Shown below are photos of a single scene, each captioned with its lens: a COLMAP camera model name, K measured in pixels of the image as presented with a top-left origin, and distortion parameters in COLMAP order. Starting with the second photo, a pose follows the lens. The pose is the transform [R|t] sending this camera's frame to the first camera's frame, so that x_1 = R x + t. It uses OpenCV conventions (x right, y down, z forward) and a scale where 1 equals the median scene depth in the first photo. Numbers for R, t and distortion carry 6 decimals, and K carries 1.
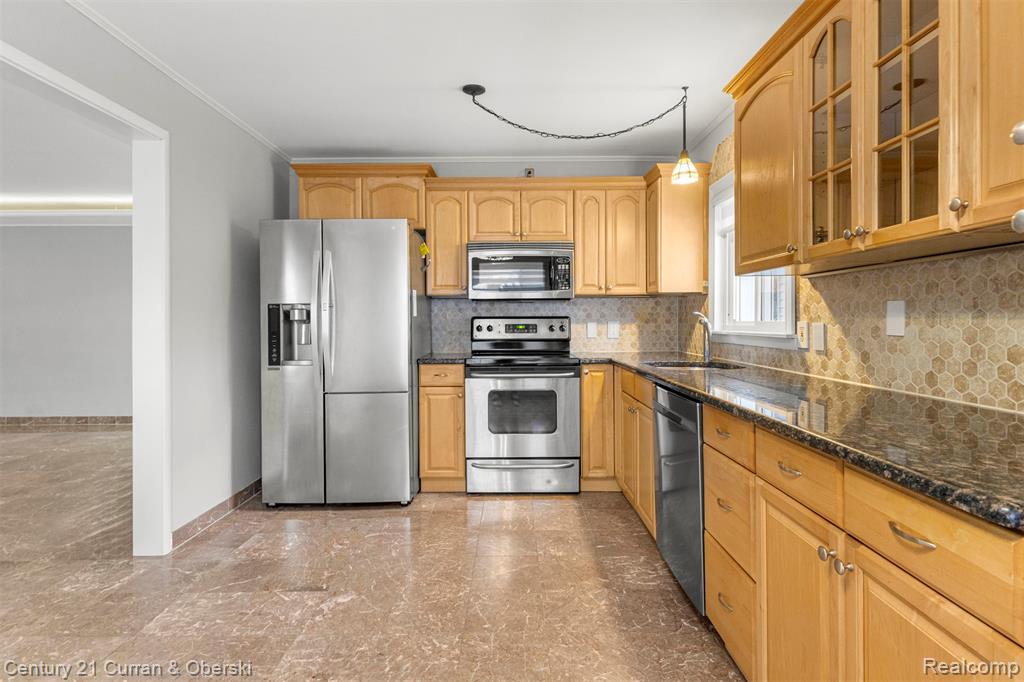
lens RADIAL K [[514.9, 0, 510.2], [0, 514.9, 324.6], [0, 0, 1]] dist [0.004734, -0.000115]
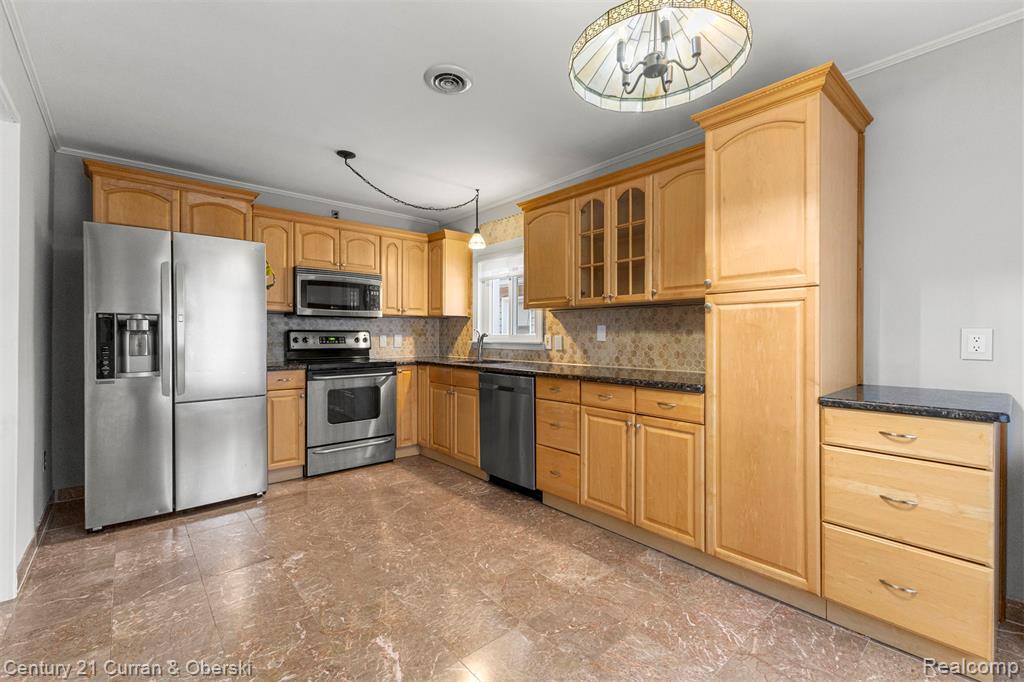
lens RADIAL K [[440.0, 0, 512.1], [0, 440.0, 338.0], [0, 0, 1]] dist [0.000300, -0.000249]
pose [[0.751305, 0.002699, 0.659950, -0.427110], [0.000007, 0.999992, -0.004098, 0.008603], [-0.659956, 0.003083, 0.751298, -0.089690]]
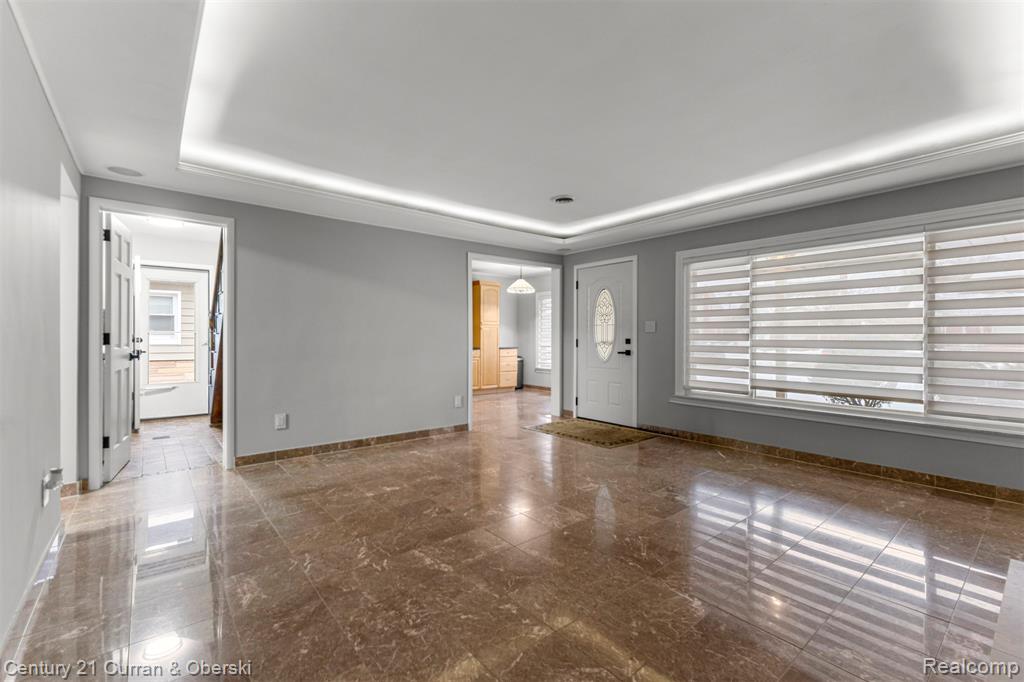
lens RADIAL K [[436.9, 0, 513.1], [0, 436.9, 336.5], [0, 0, 1]] dist [0.022247, -0.000035]
pose [[-0.645382, 0.003193, 0.763853, -1.891422], [0.008124, 0.999963, 0.002685, 0.005046], [-0.763817, 0.007938, -0.645384, 1.729204]]
